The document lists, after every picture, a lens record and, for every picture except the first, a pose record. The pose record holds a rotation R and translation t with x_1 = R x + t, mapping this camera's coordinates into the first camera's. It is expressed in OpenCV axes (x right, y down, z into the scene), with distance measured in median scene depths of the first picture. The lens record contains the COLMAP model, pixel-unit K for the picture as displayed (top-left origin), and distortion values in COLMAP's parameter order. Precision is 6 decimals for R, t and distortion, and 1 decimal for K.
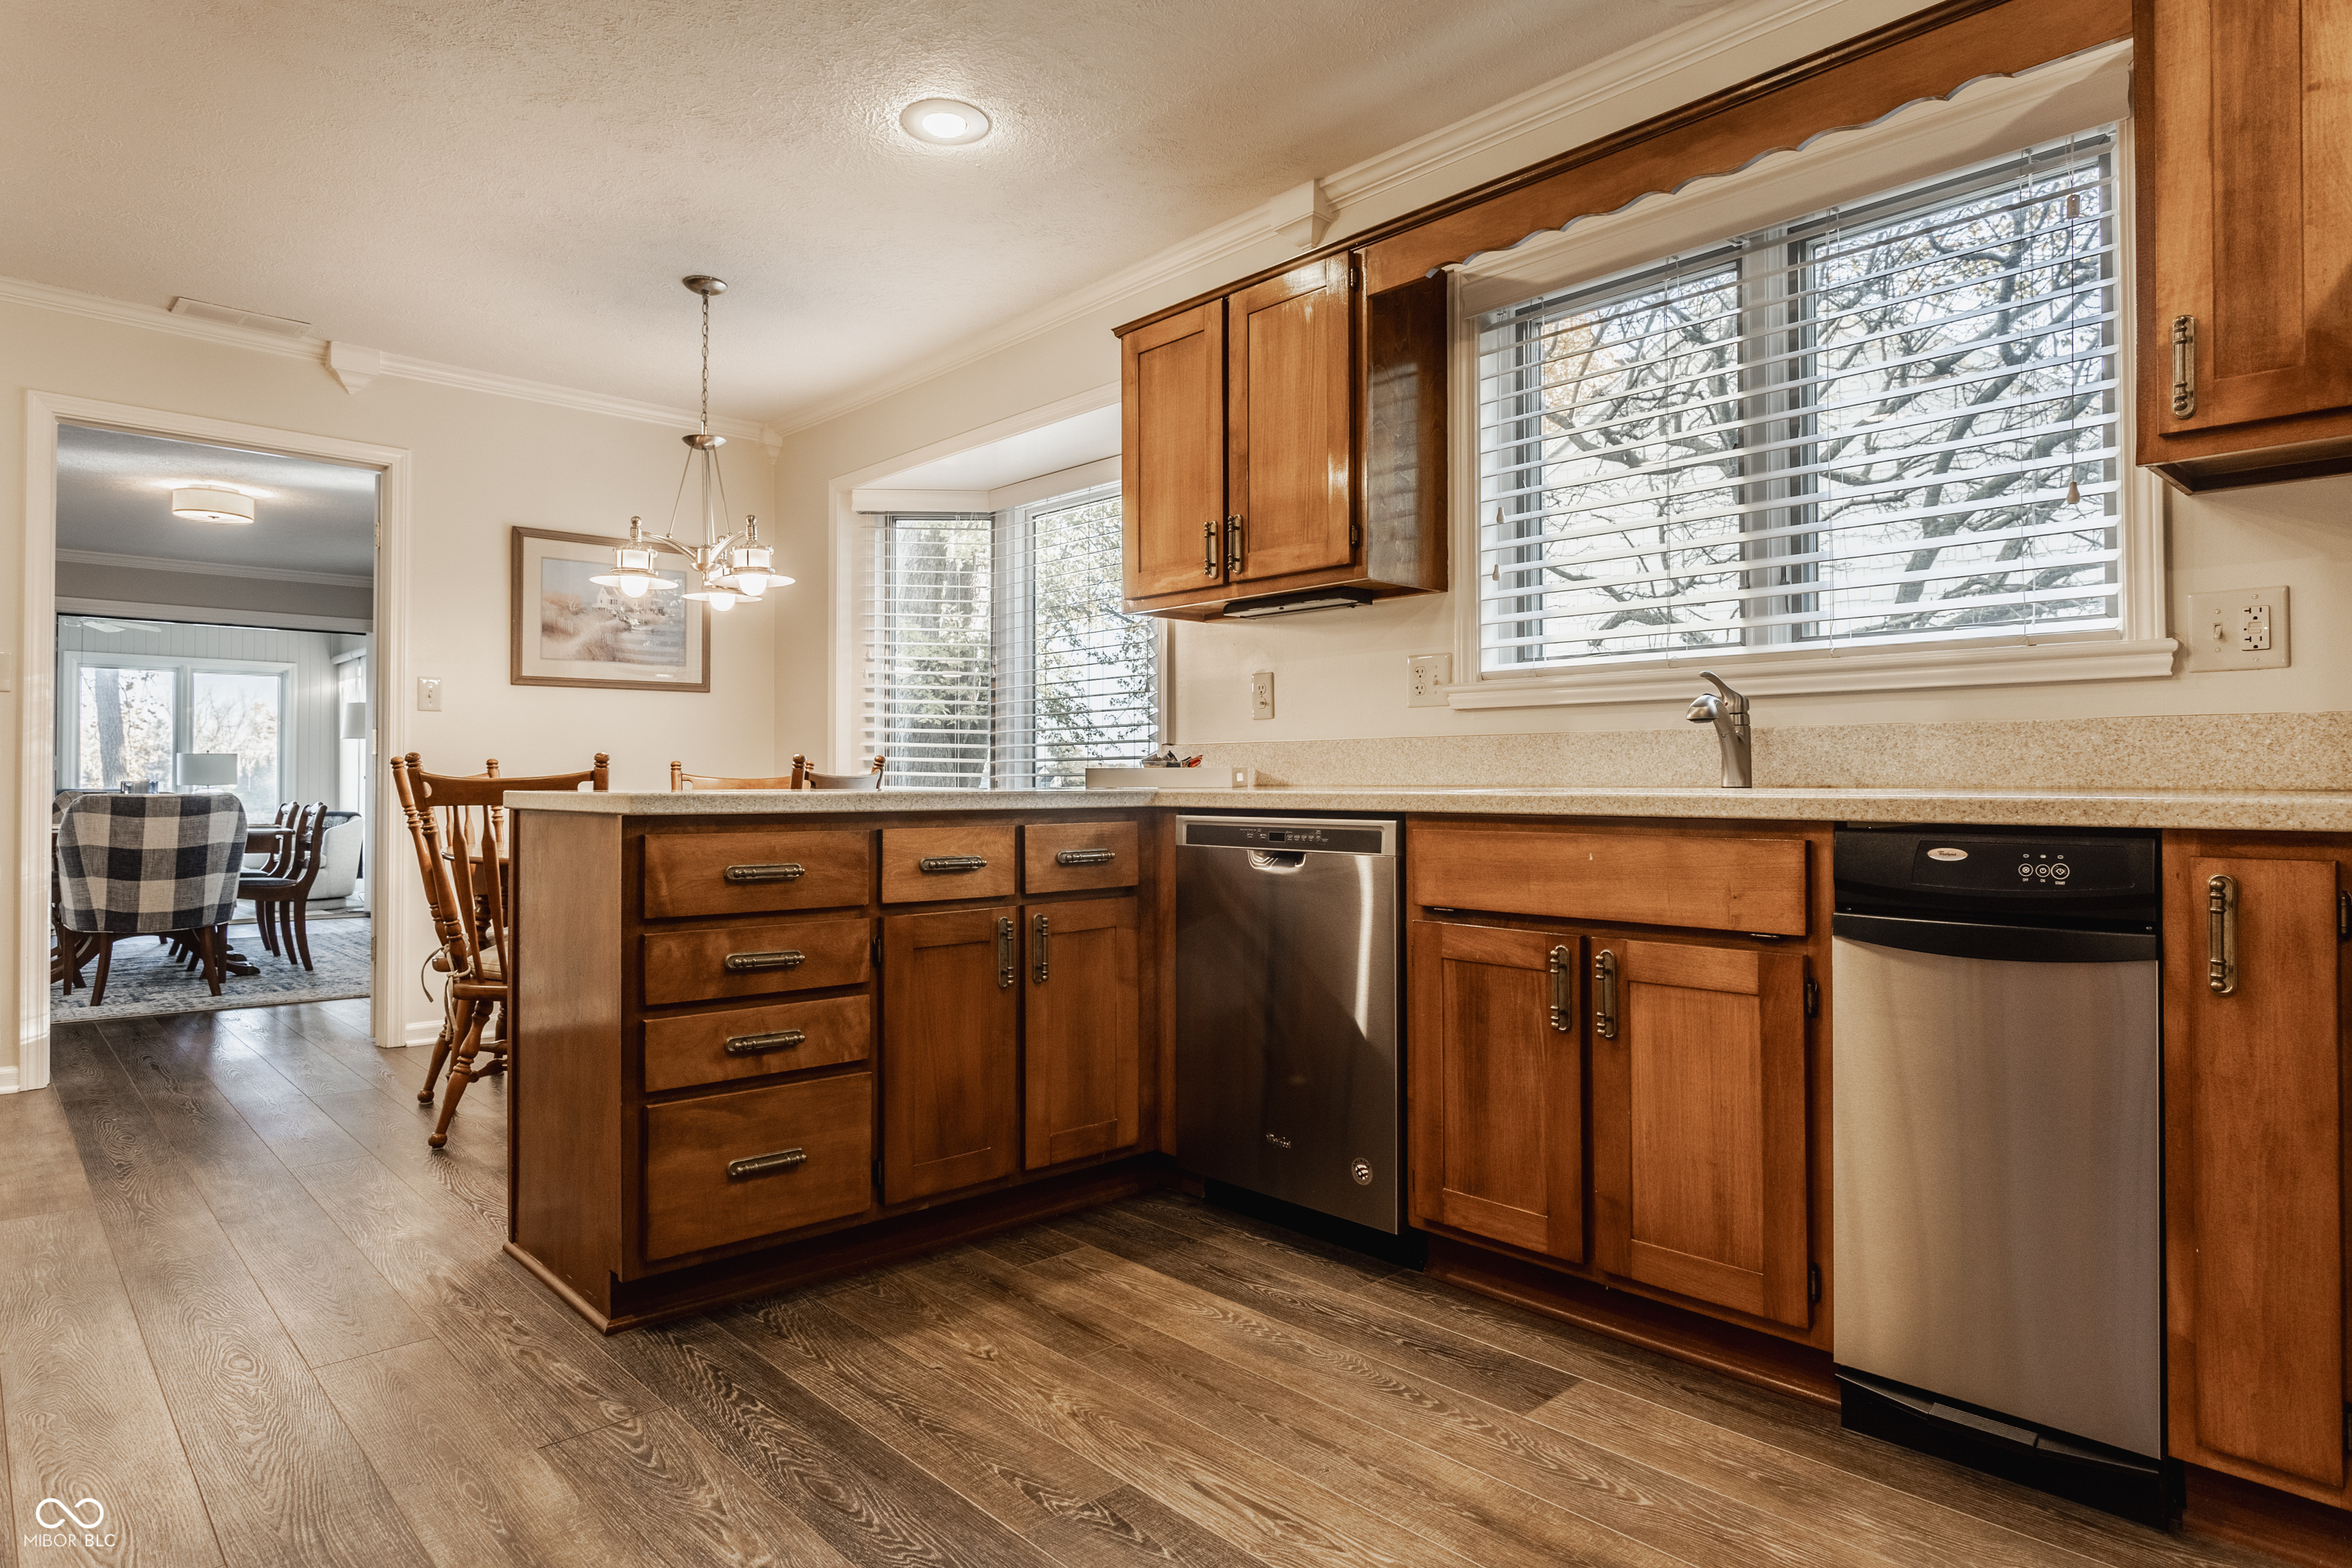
lens RADIAL K [[1354.7, 0, 1176.0], [0, 1354.7, 784.0], [0, 0, 1]] dist [-0.012589, 0.001336]
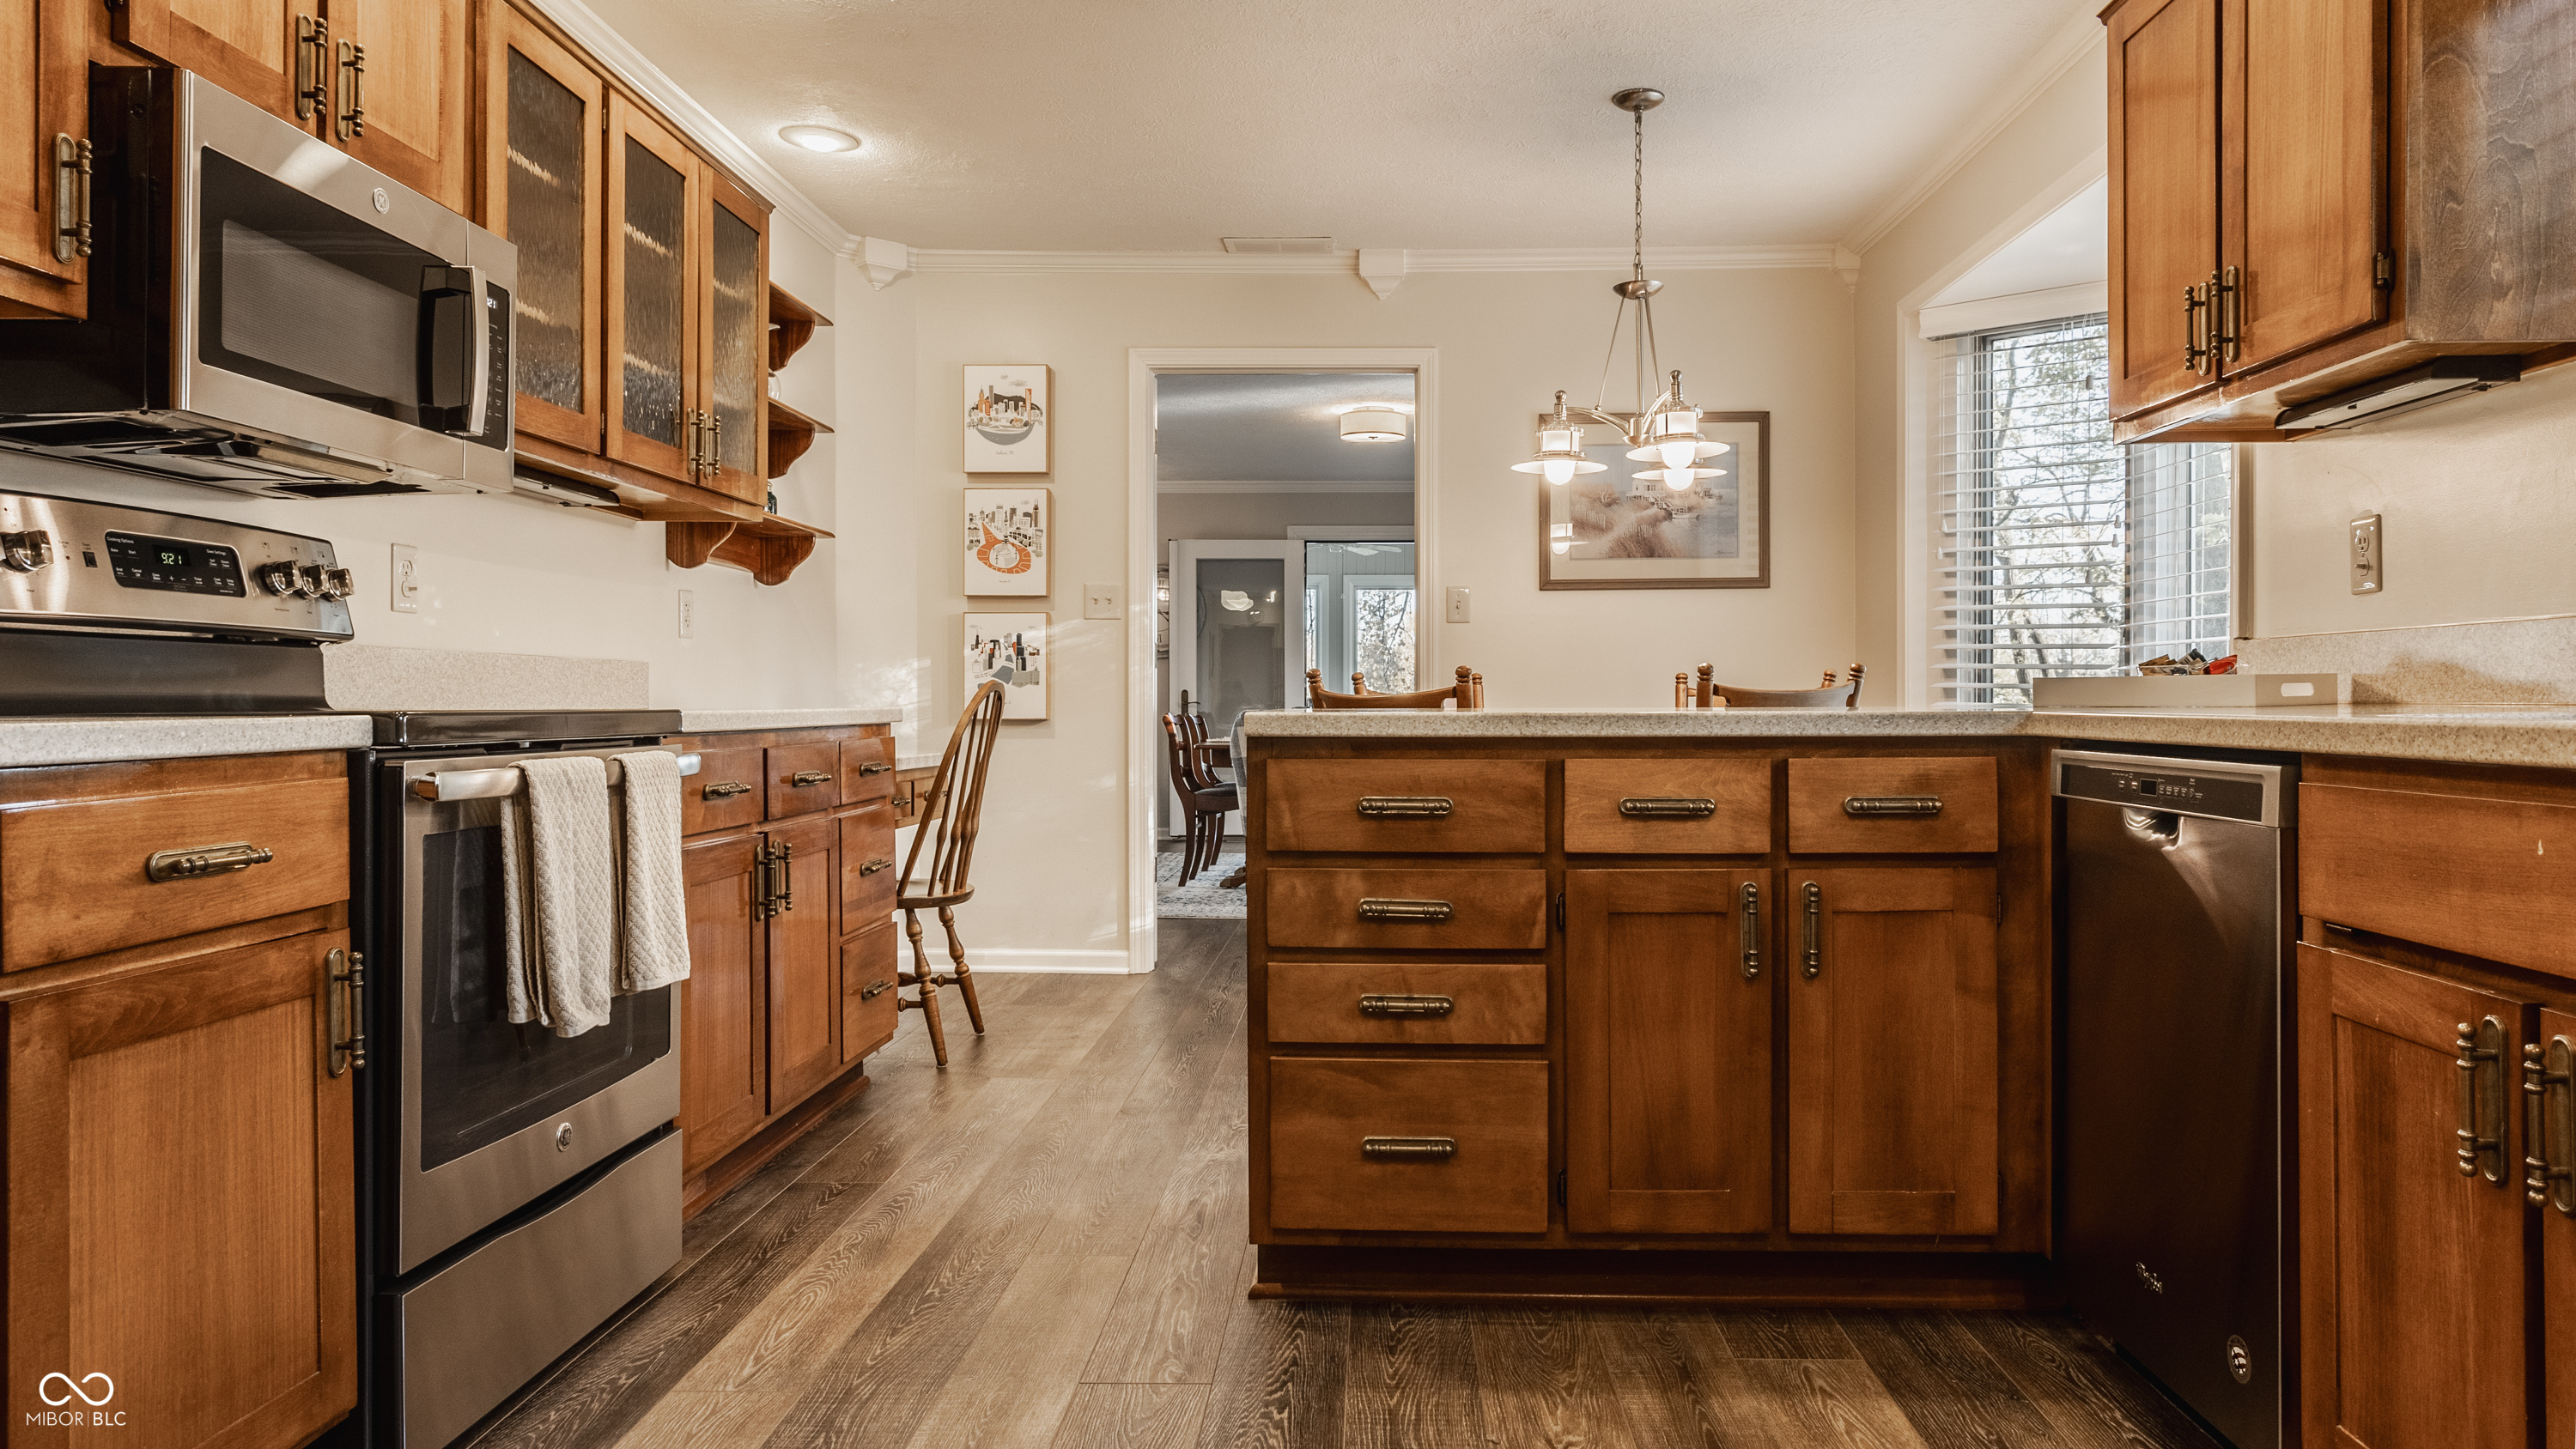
lens RADIAL K [[1656.2, 0, 1288.0], [0, 1656.2, 724.5], [0, 0, 1]] dist [-0.000919, 0.000014]
pose [[0.701020, 0.009664, -0.713076, 0.363285], [0.001900, 0.999879, 0.015419, -0.002332], [0.713139, -0.012163, 0.700917, 0.204061]]
